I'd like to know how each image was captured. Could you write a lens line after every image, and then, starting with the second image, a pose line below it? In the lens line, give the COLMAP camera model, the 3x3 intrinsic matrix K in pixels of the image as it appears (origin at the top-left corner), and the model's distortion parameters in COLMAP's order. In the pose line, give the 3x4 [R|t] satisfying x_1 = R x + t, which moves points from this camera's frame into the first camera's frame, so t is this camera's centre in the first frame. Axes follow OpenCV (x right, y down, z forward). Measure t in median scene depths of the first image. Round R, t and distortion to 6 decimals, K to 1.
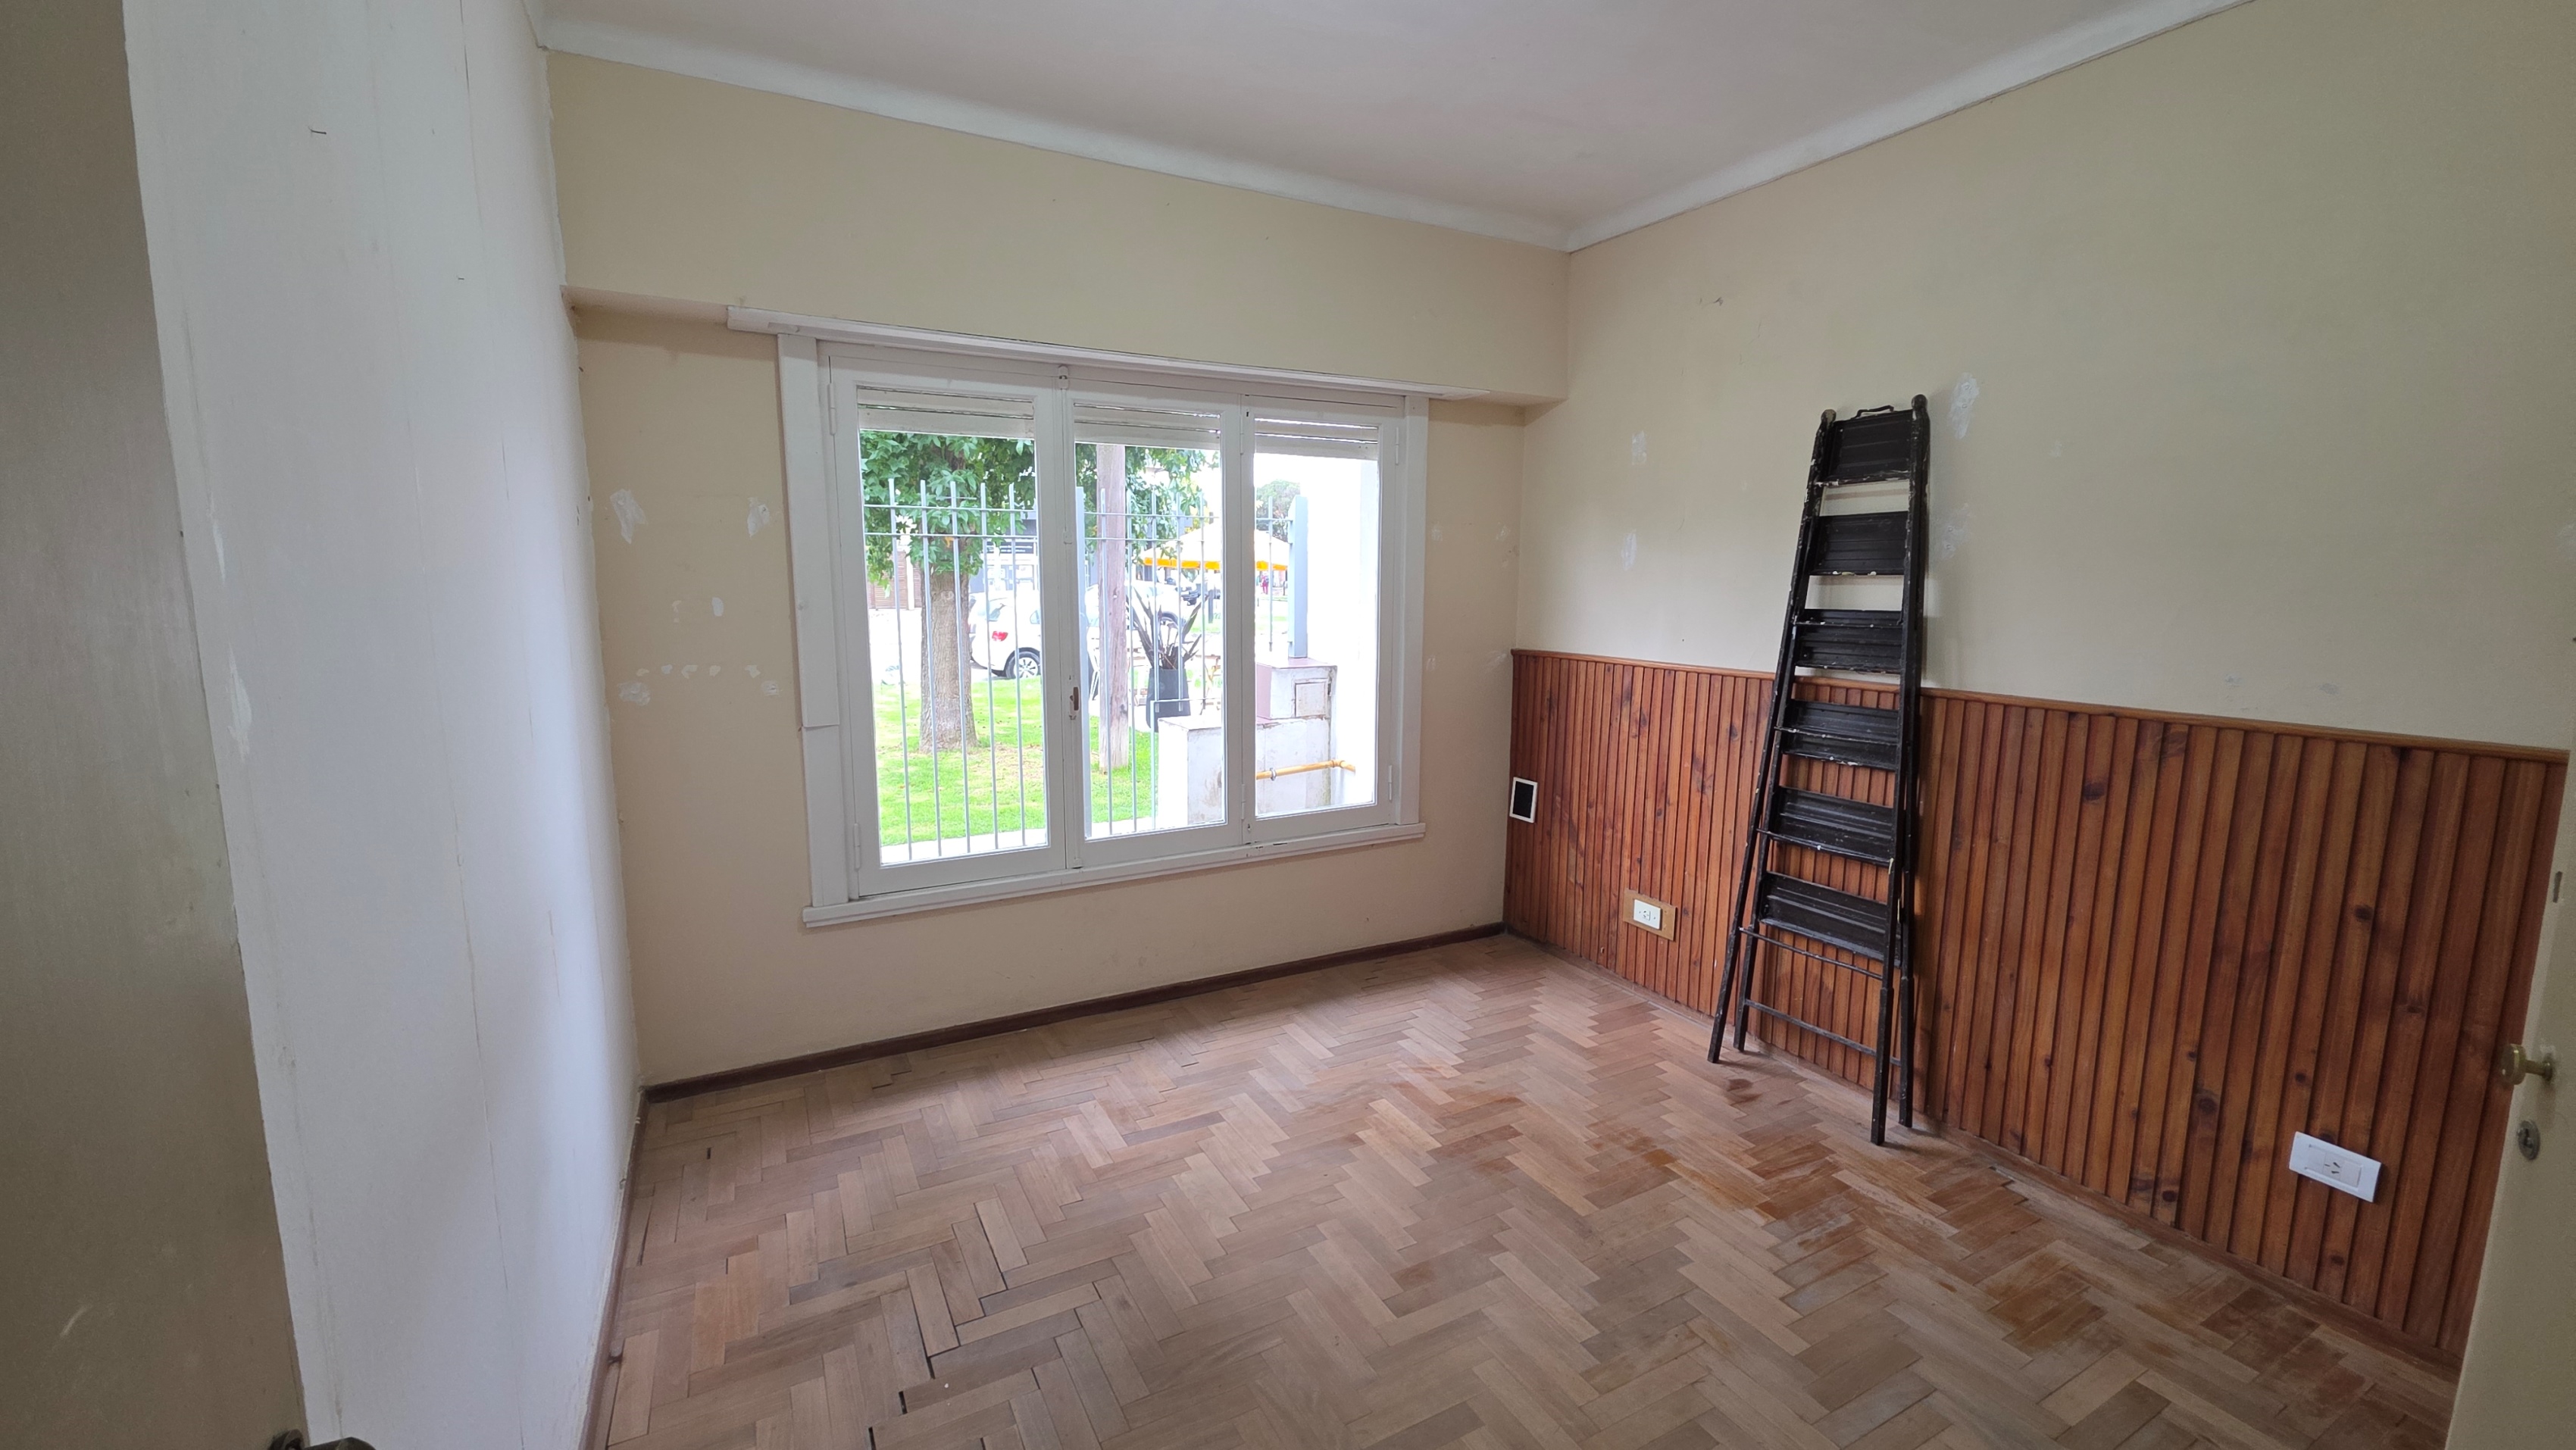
lens RADIAL K [[1020.7, 0, 1286.6], [0, 1020.7, 715.0], [0, 0, 1]] dist [0.007887, -0.004587]
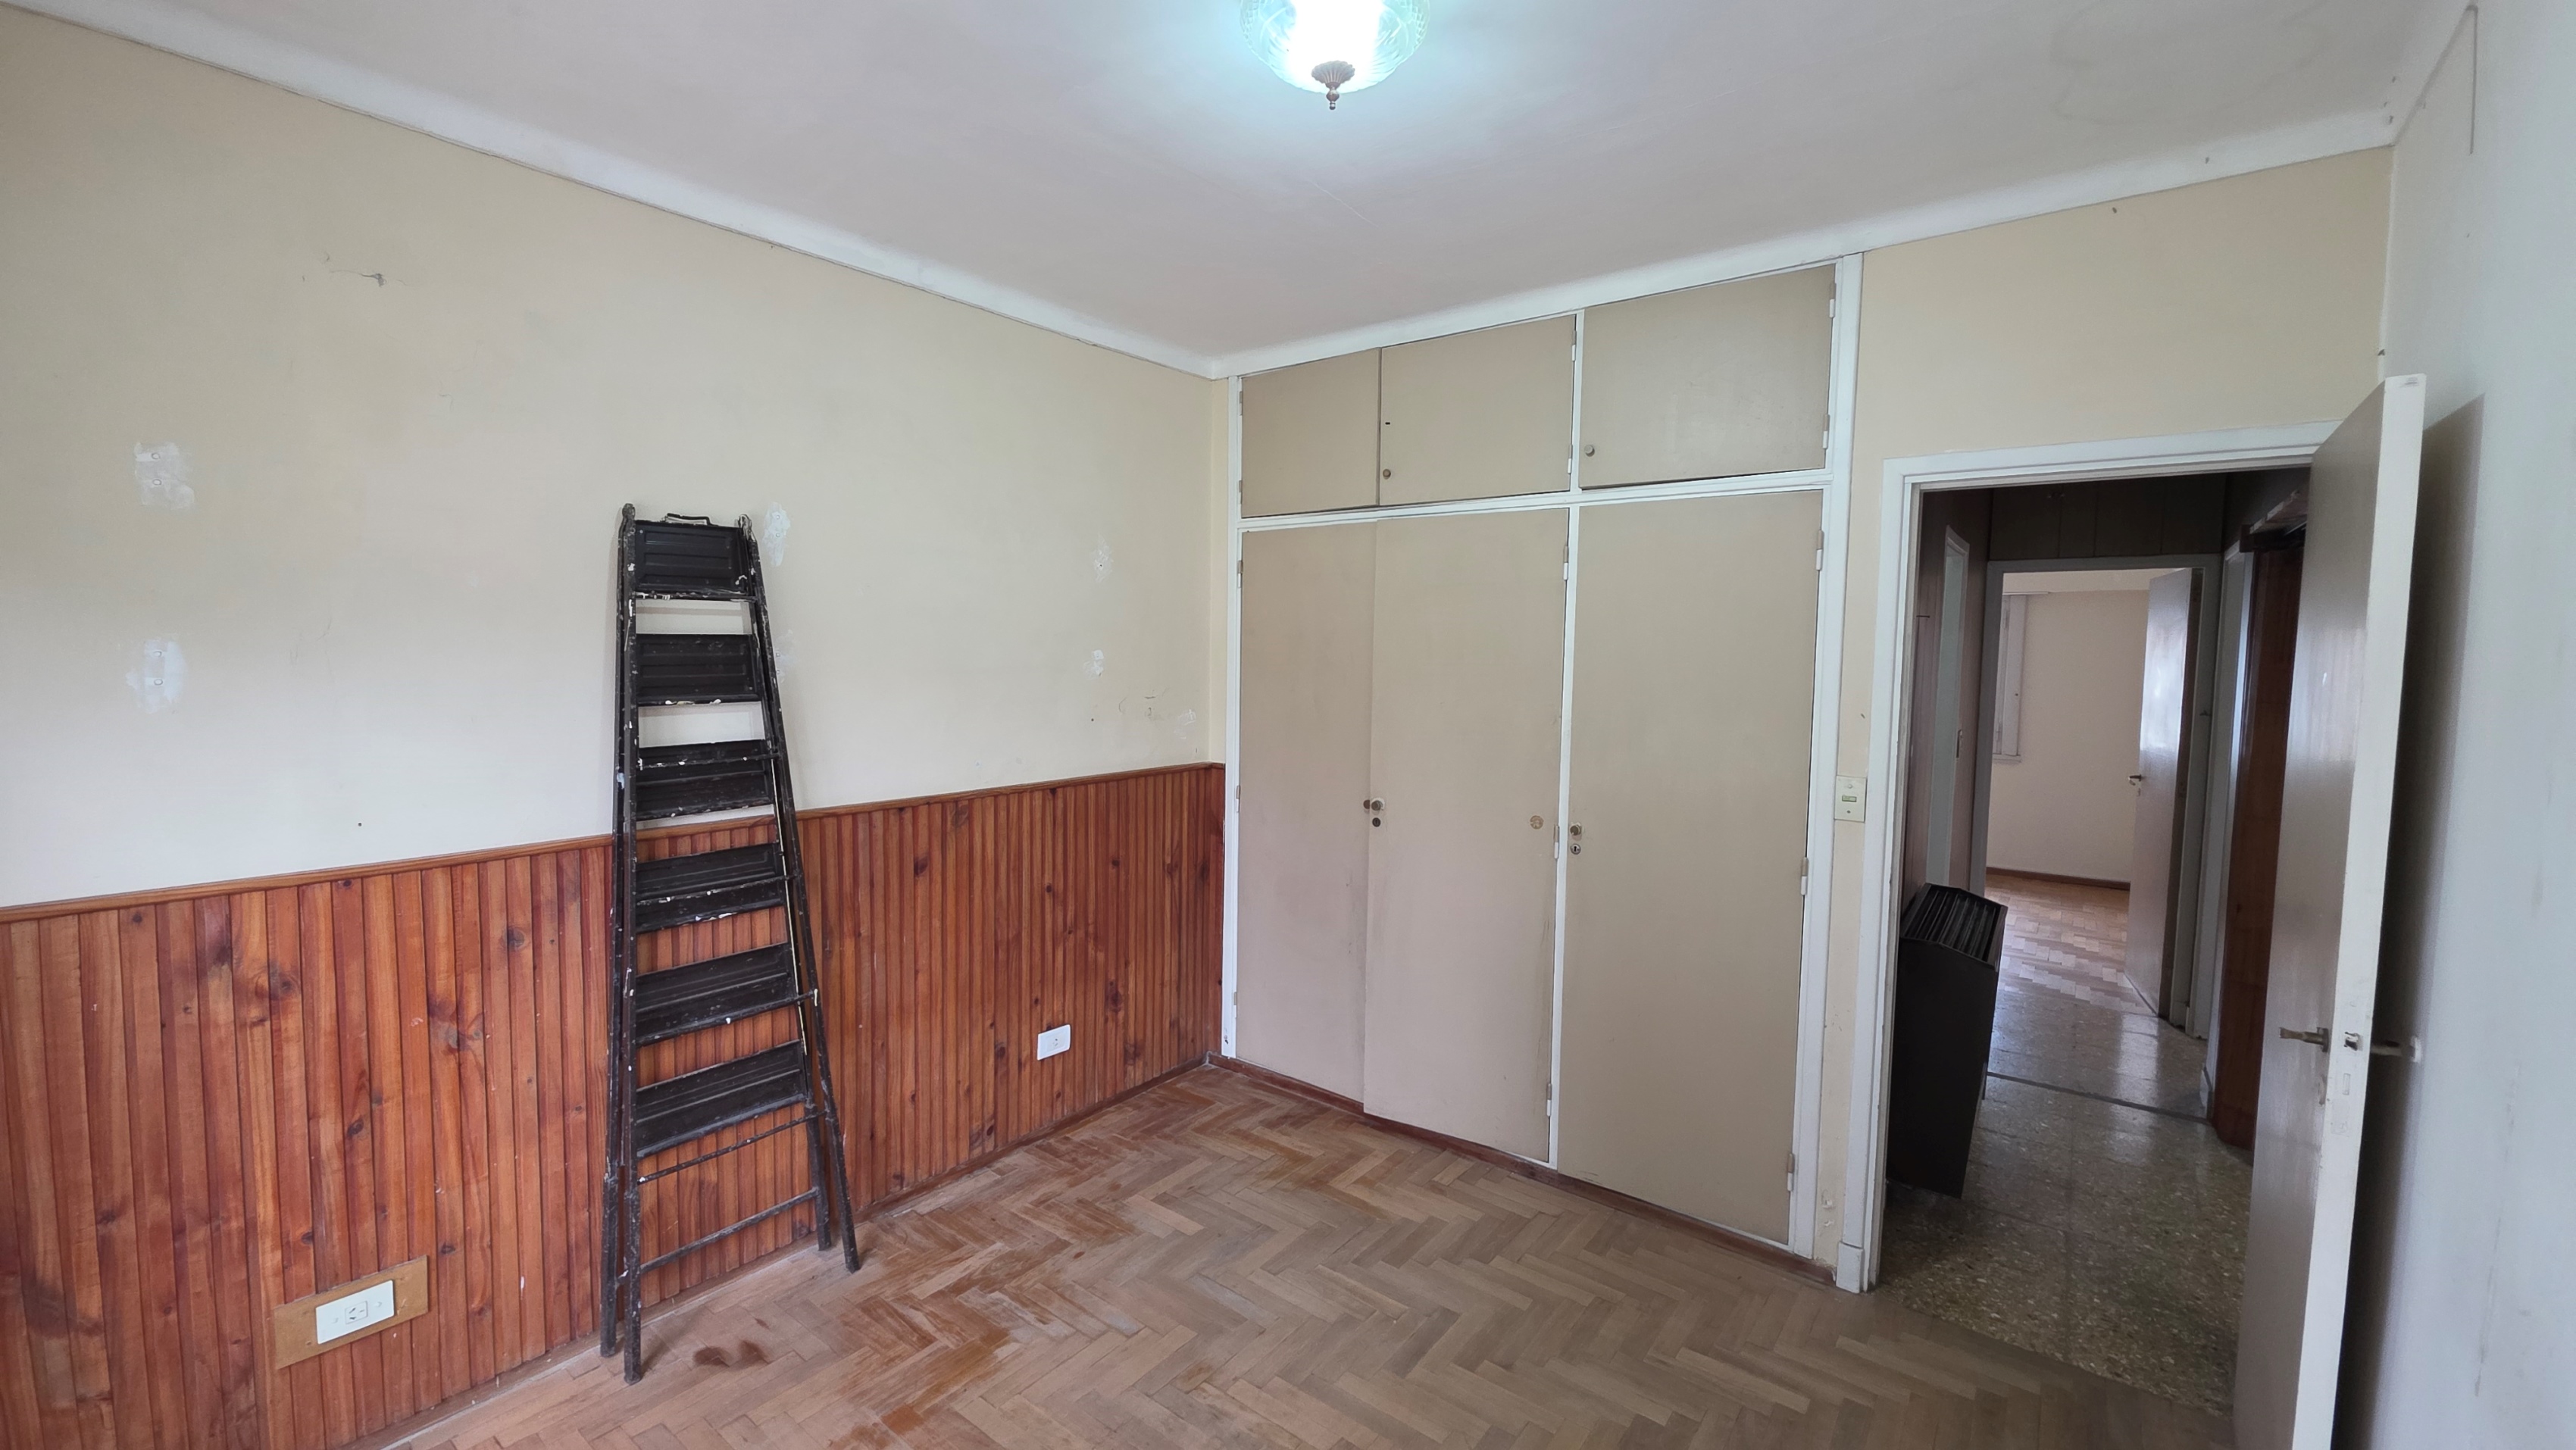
lens RADIAL K [[1020.7, 0, 1285.3], [0, 1020.7, 715.4], [0, 0, 1]] dist [0.007887, -0.004587]
pose [[-0.405138, -0.067957, 0.911726, -0.434542], [0.114755, 0.985567, 0.124454, -0.176059], [-0.907025, 0.155046, -0.391492, 0.880085]]
